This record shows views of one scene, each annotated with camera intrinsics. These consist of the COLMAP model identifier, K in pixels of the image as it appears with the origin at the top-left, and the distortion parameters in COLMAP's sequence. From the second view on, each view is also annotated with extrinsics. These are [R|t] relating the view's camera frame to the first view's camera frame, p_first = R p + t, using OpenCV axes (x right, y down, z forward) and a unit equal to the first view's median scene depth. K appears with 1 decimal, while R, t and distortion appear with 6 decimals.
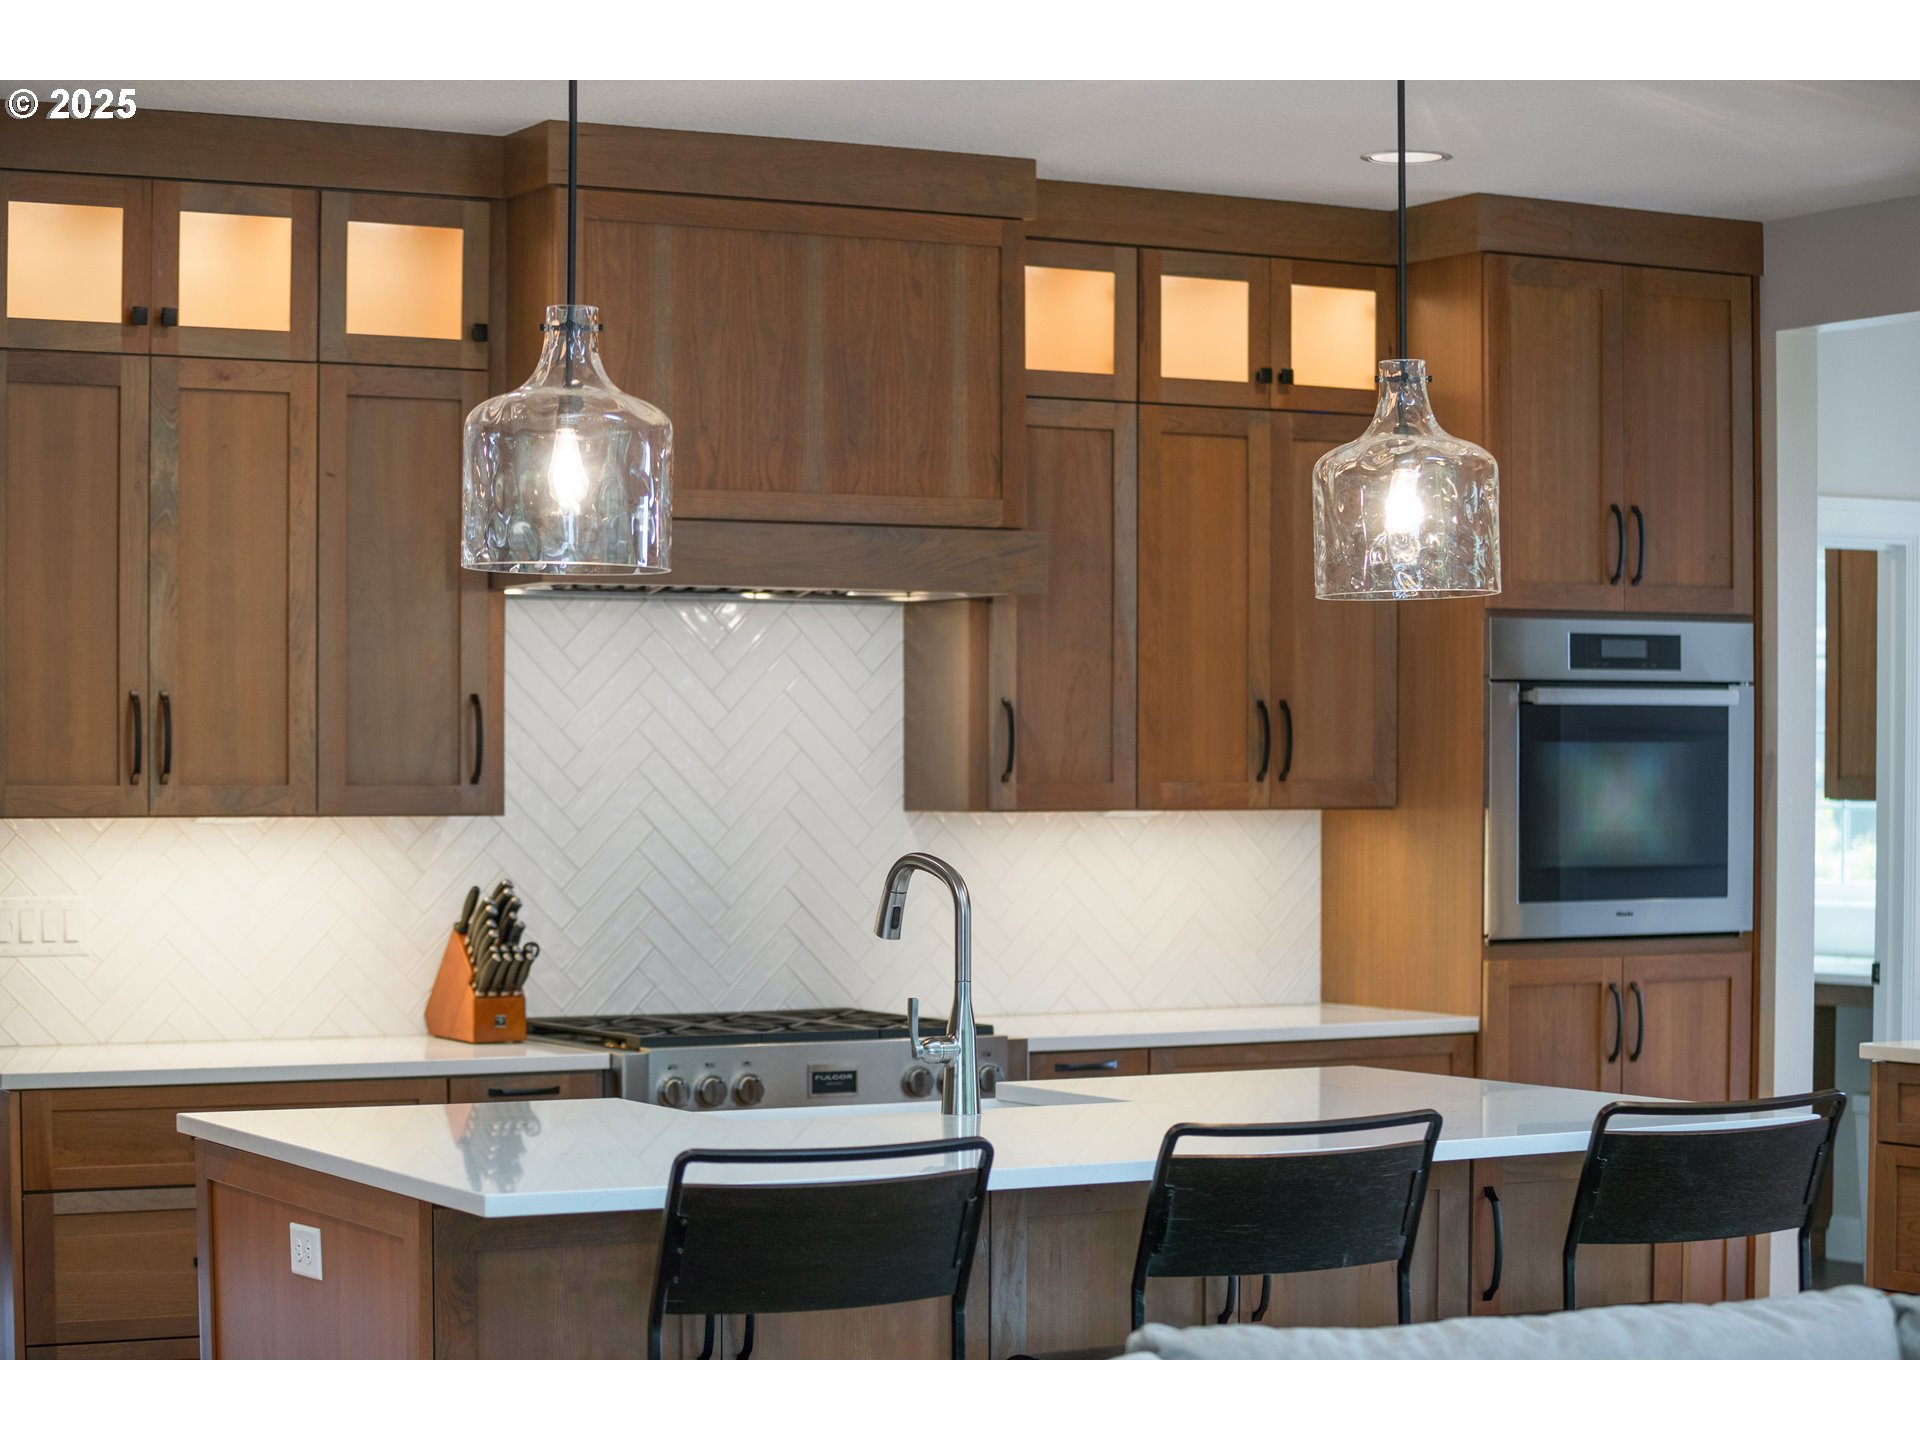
lens RADIAL K [[4361.2, 0, 960.0], [0, 4361.2, 720.0], [0, 0, 1]] dist [-0.414275, 0.536080]
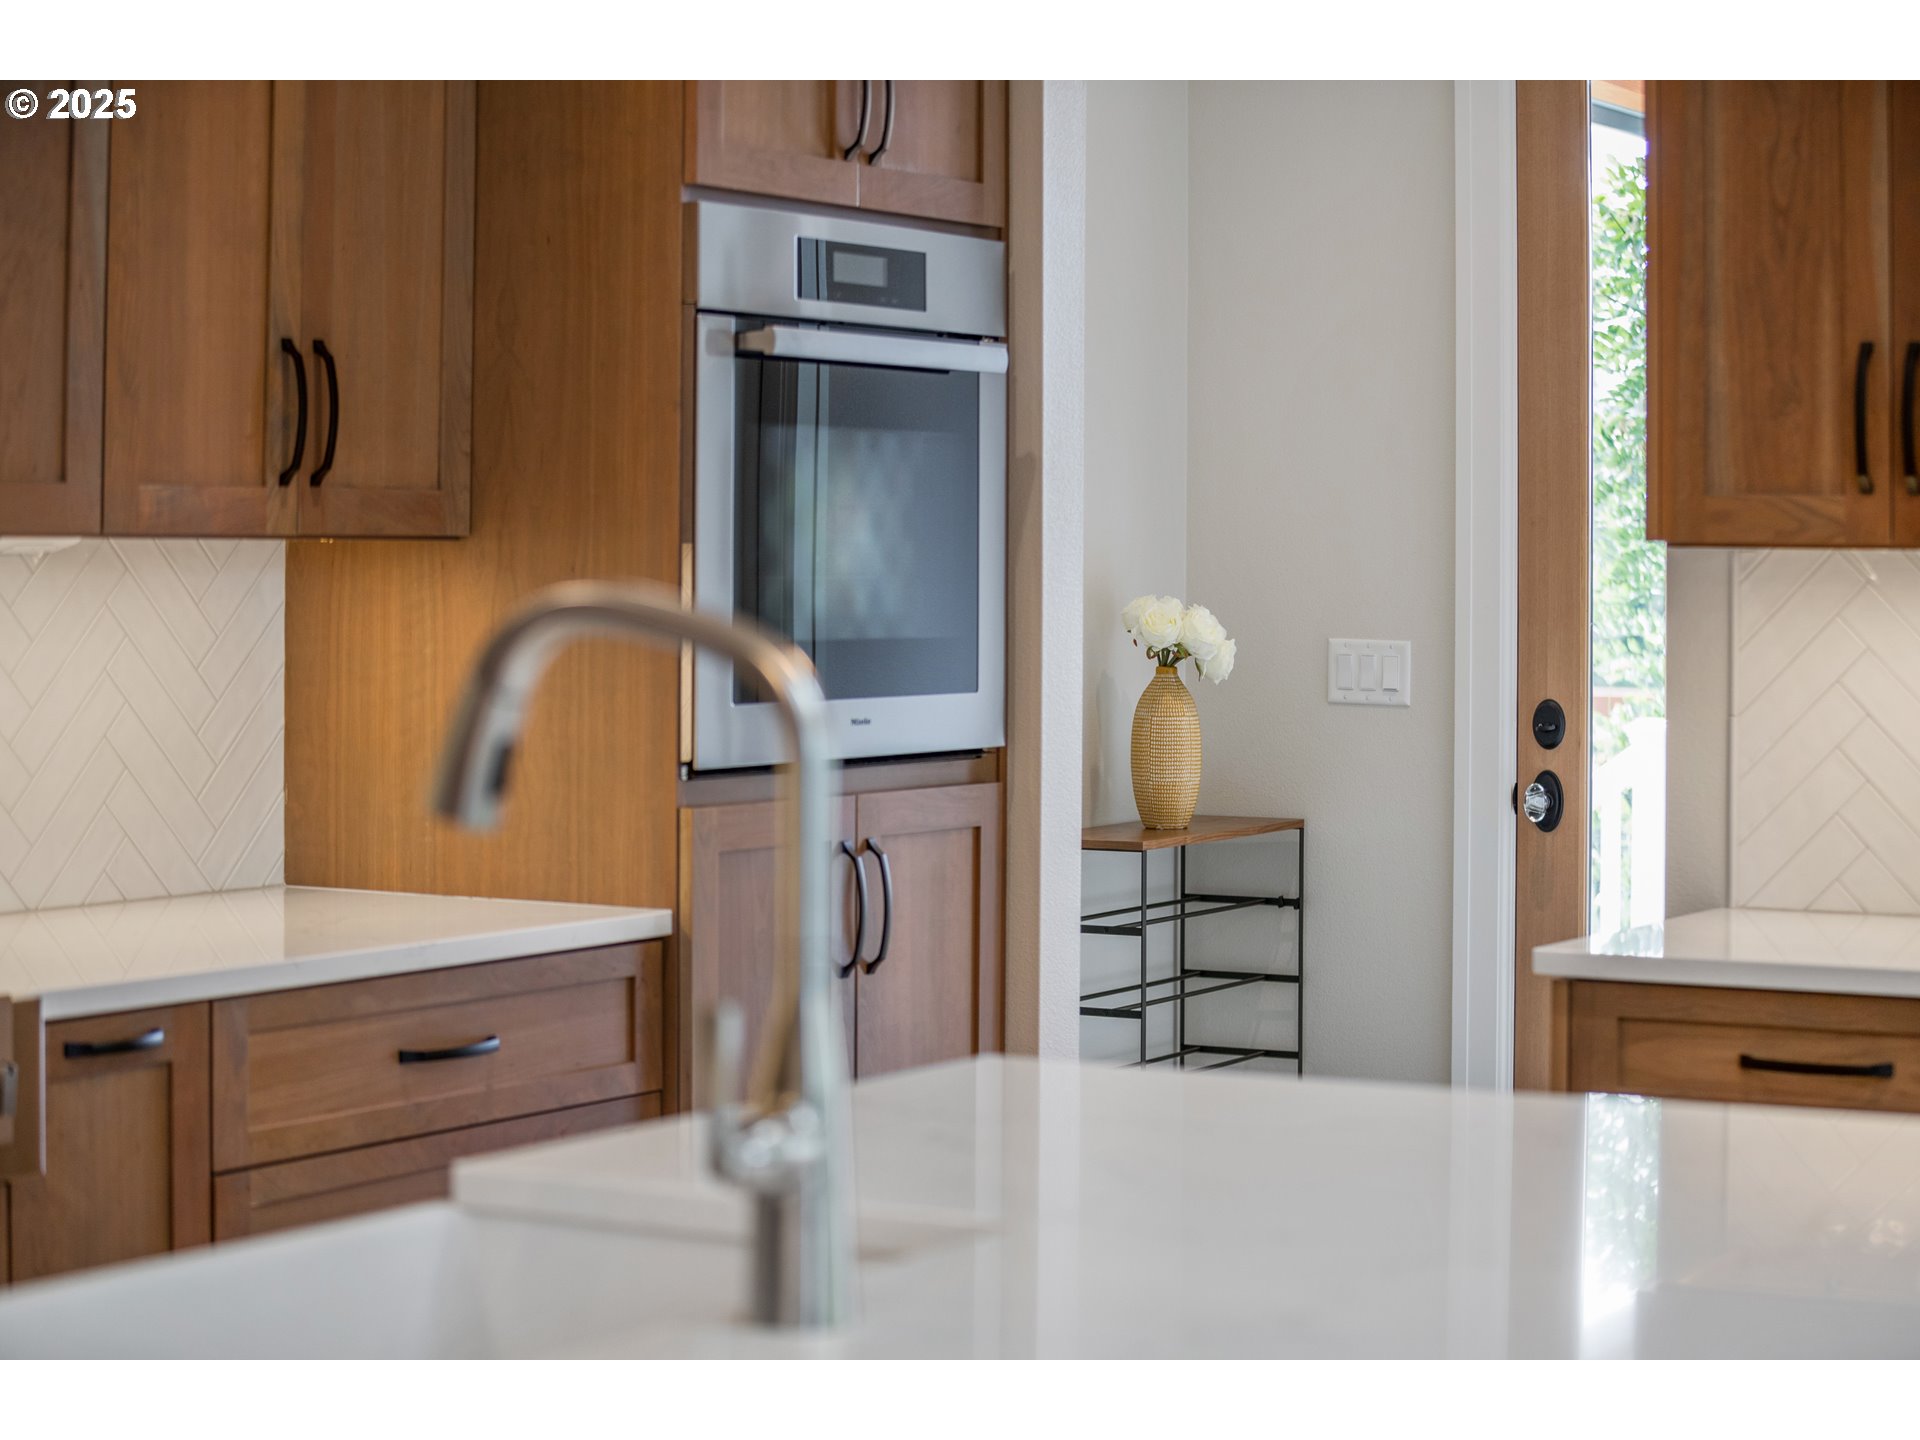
lens RADIAL K [[3818.1, 0, 960.0], [0, 3818.1, 720.0], [0, 0, 1]] dist [-0.388588, 0.019455]
pose [[0.836998, -0.015382, 0.546990, -0.119460], [-0.011753, 0.998869, 0.046075, 0.020881], [-0.547080, -0.044994, 0.835870, 0.565745]]
